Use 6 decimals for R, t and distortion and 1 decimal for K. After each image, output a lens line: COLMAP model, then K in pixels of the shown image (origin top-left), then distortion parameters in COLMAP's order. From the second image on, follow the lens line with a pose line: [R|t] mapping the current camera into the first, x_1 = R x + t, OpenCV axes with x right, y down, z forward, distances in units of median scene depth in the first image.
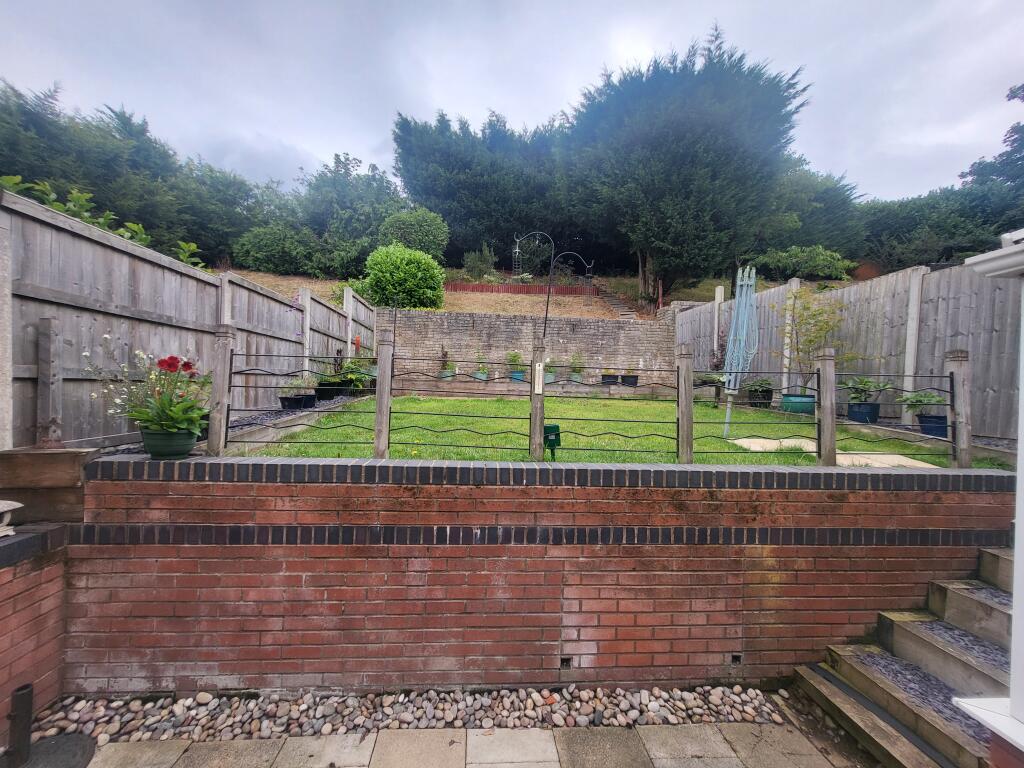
lens RADIAL K [[400.6, 0, 506.8], [0, 400.6, 386.5], [0, 0, 1]] dist [0.000384, -0.000005]
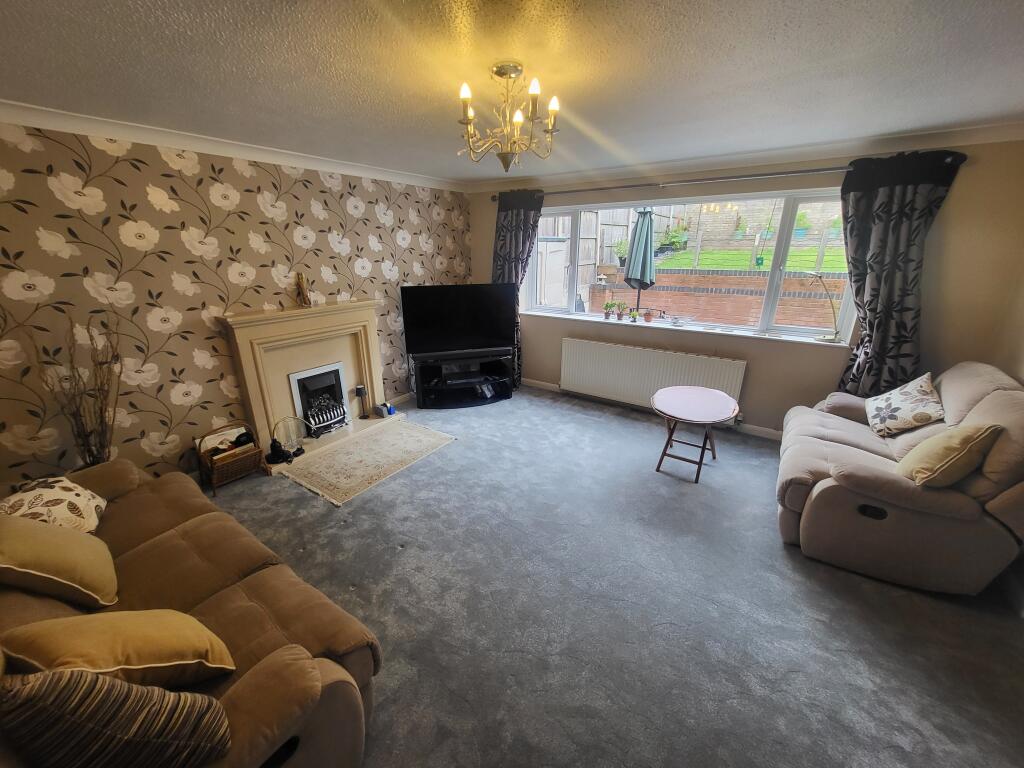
lens RADIAL K [[400.6, 0, 506.8], [0, 400.6, 386.5], [0, 0, 1]] dist [0.000384, -0.000005]
pose [[0.776616, 0.176916, -0.604622, 0.657382], [0.031962, 0.947456, 0.318286, 0.006067], [0.629163, -0.266511, 0.730155, -2.677805]]
